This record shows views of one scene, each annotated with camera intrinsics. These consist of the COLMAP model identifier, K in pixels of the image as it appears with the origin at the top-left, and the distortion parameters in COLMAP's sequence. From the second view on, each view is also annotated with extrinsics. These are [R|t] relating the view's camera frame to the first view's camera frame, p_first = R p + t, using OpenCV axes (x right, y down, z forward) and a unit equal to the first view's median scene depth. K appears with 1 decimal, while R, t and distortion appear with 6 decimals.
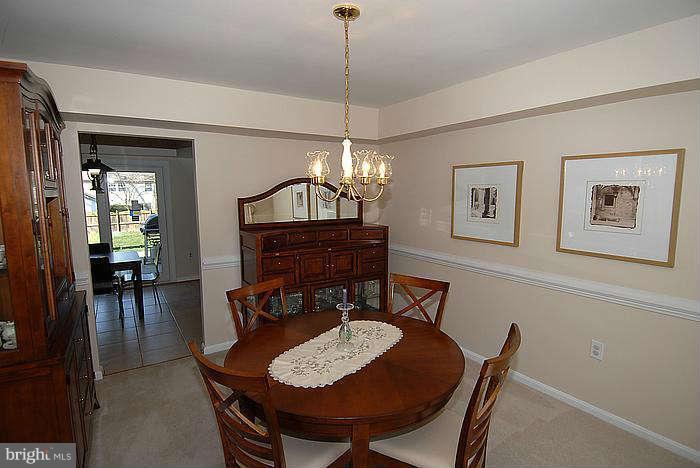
lens RADIAL K [[376.6, 0, 350.7], [0, 376.6, 241.6], [0, 0, 1]] dist [0.070293, -0.077526]
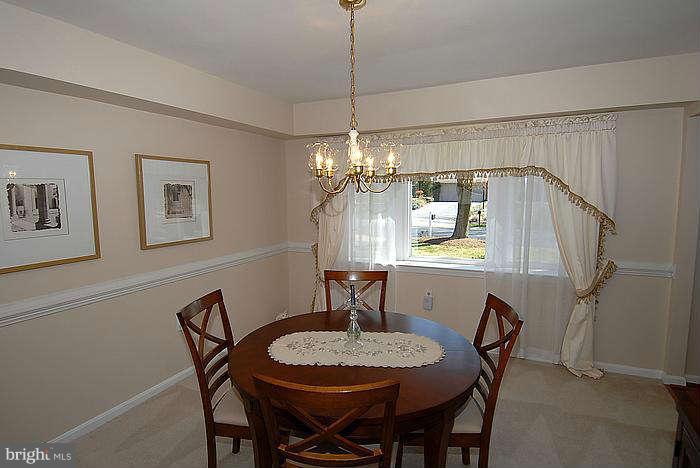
lens RADIAL K [[376.6, 0, 350.7], [0, 376.6, 241.6], [0, 0, 1]] dist [0.070293, -0.077526]
pose [[-0.535156, -0.102129, 0.838557, -0.579138], [0.127589, 0.971505, 0.199747, -0.125718], [-0.835063, 0.213887, -0.506876, 1.058352]]
